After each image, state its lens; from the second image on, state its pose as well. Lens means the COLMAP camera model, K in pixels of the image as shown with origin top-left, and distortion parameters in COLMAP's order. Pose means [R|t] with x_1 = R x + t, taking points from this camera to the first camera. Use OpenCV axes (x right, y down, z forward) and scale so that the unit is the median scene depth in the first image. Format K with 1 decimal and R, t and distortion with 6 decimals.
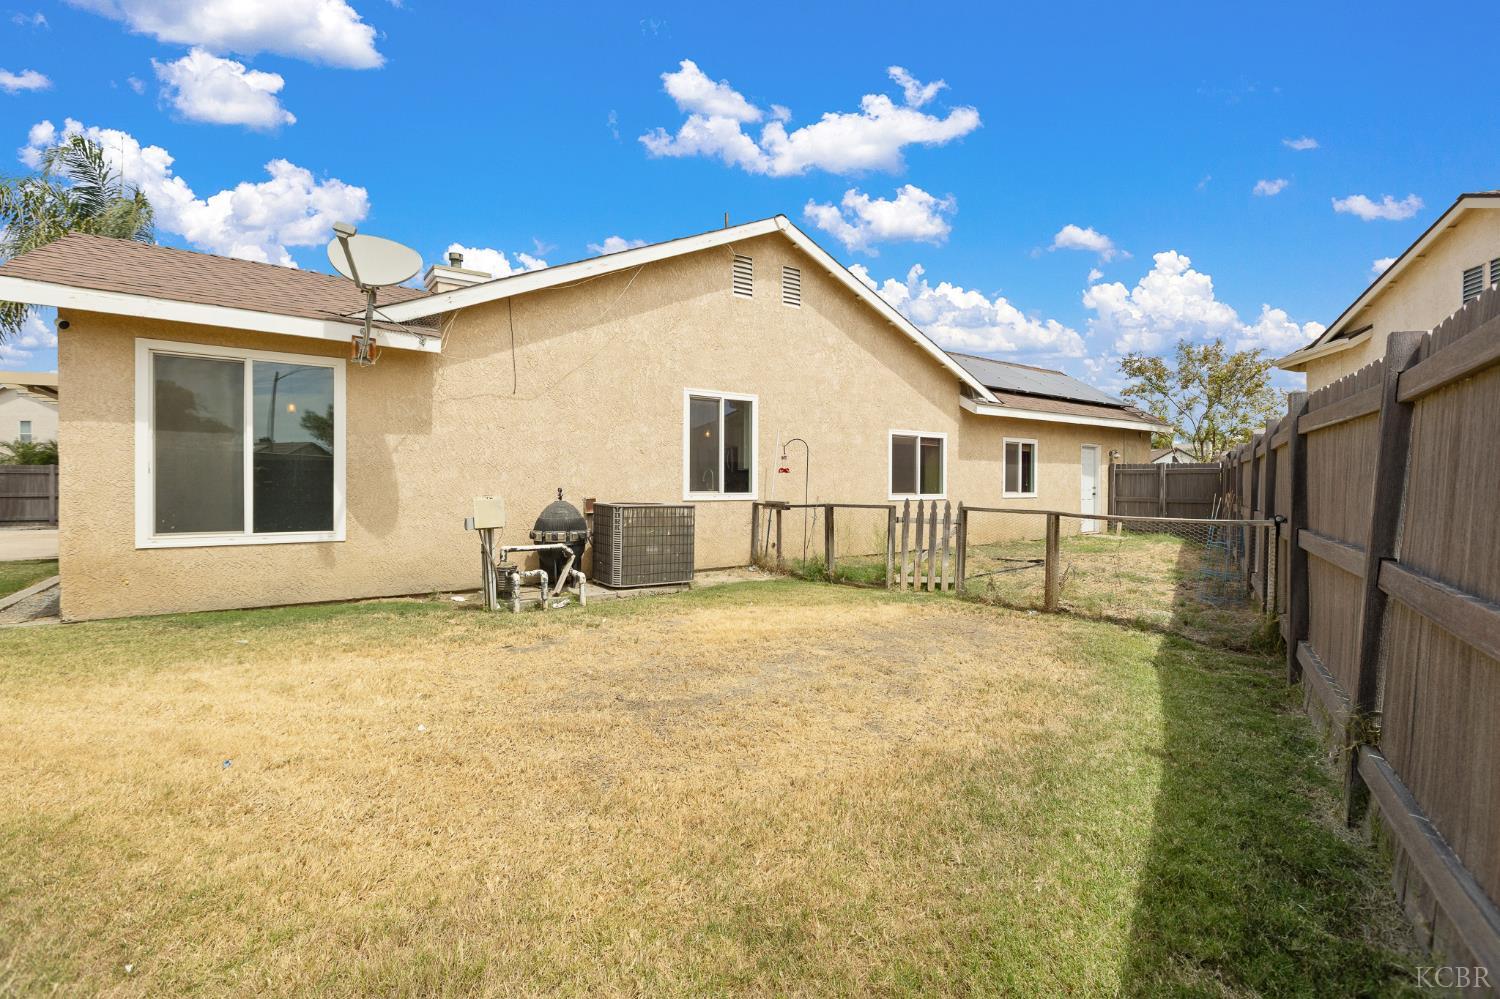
lens RADIAL K [[657.2, 0, 751.8], [0, 657.2, 491.9], [0, 0, 1]] dist [0.001339, 0.000142]
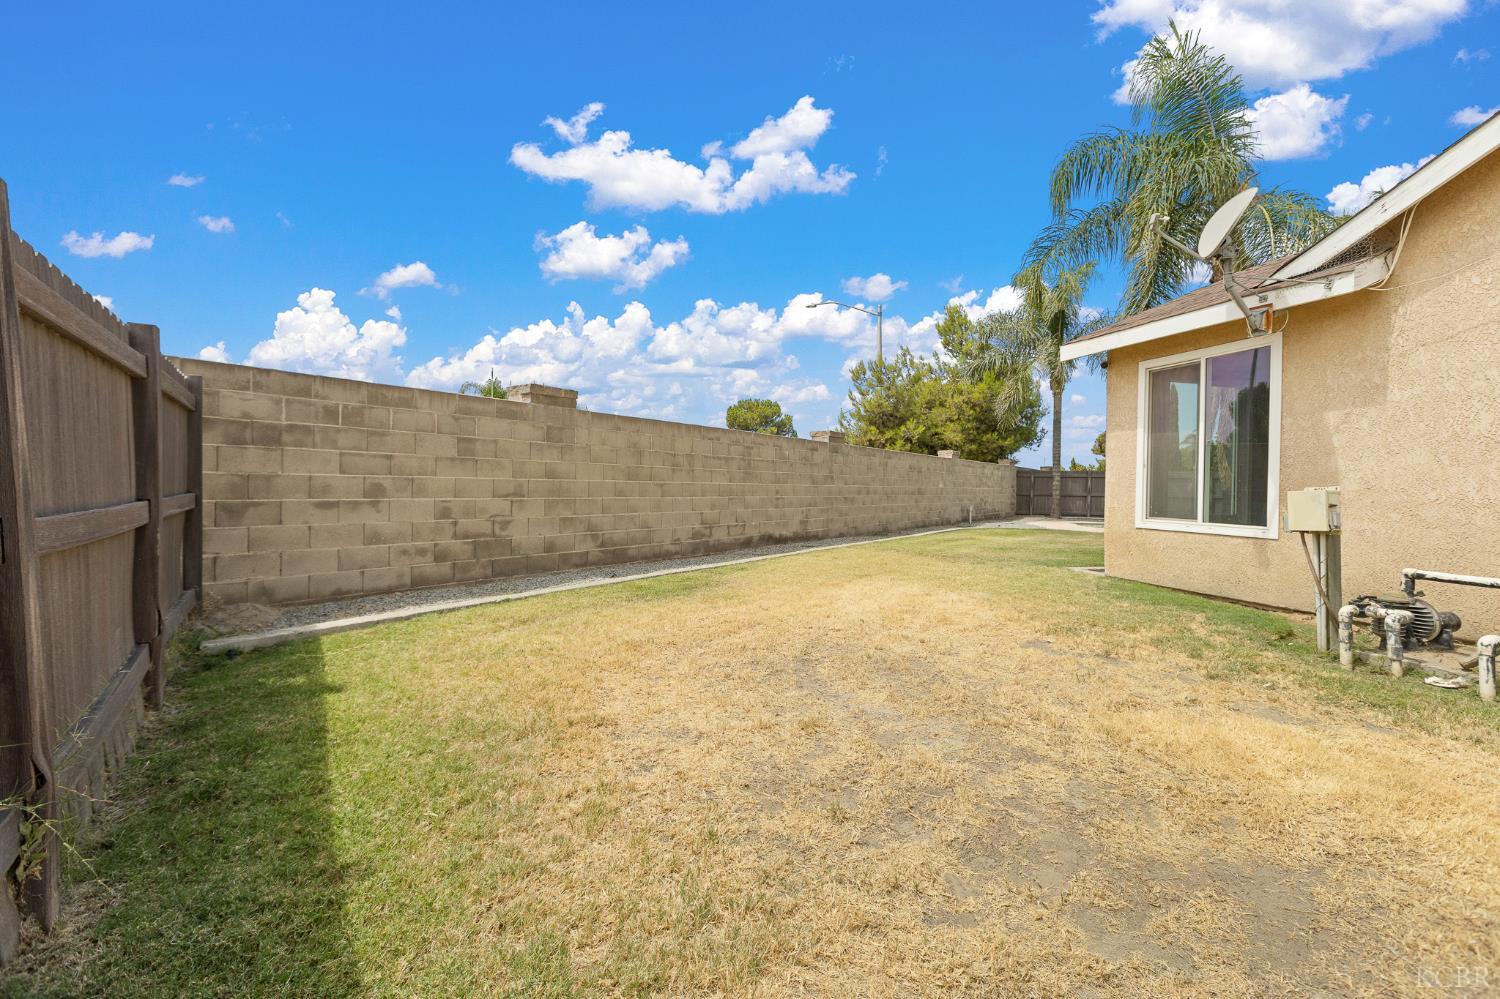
lens RADIAL K [[657.2, 0, 751.8], [0, 657.2, 491.9], [0, 0, 1]] dist [0.001339, 0.000142]
pose [[-0.350302, 0.001891, -0.936635, 0.461529], [-0.021787, 0.999711, 0.010167, 0.017922], [0.936383, 0.023968, -0.350160, 0.667951]]
